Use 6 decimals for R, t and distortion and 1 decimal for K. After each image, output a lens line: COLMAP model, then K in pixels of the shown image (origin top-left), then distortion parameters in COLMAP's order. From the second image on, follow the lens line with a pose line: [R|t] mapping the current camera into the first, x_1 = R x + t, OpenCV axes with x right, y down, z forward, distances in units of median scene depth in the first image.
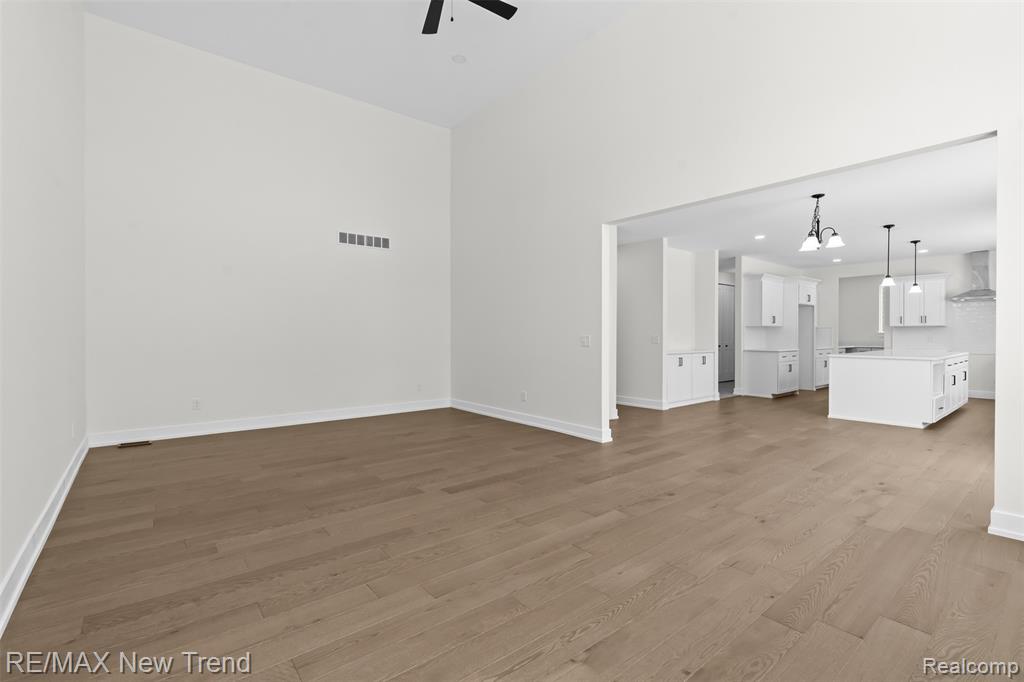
lens RADIAL K [[464.7, 0, 508.5], [0, 464.7, 337.4], [0, 0, 1]] dist [-0.008828, 0.001722]
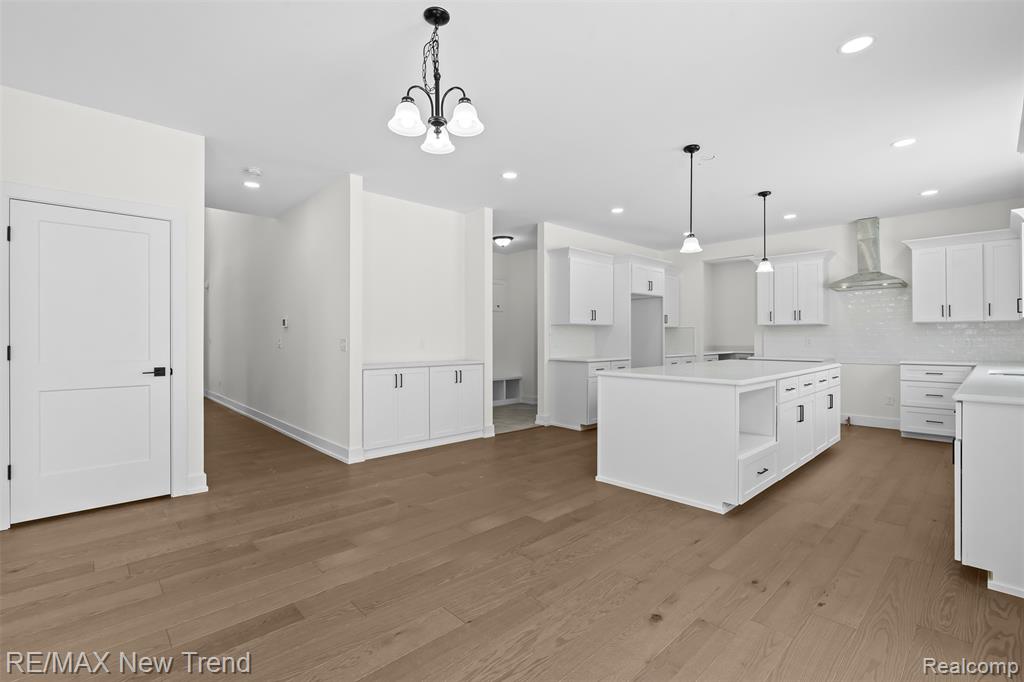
lens RADIAL K [[464.7, 0, 510.5], [0, 464.7, 338.0], [0, 0, 1]] dist [-0.008828, 0.001722]
pose [[0.997112, -0.000425, 0.075938, 0.532914], [0.000705, 0.999993, -0.003666, -0.002116], [-0.075936, 0.003709, 0.997106, 0.423992]]
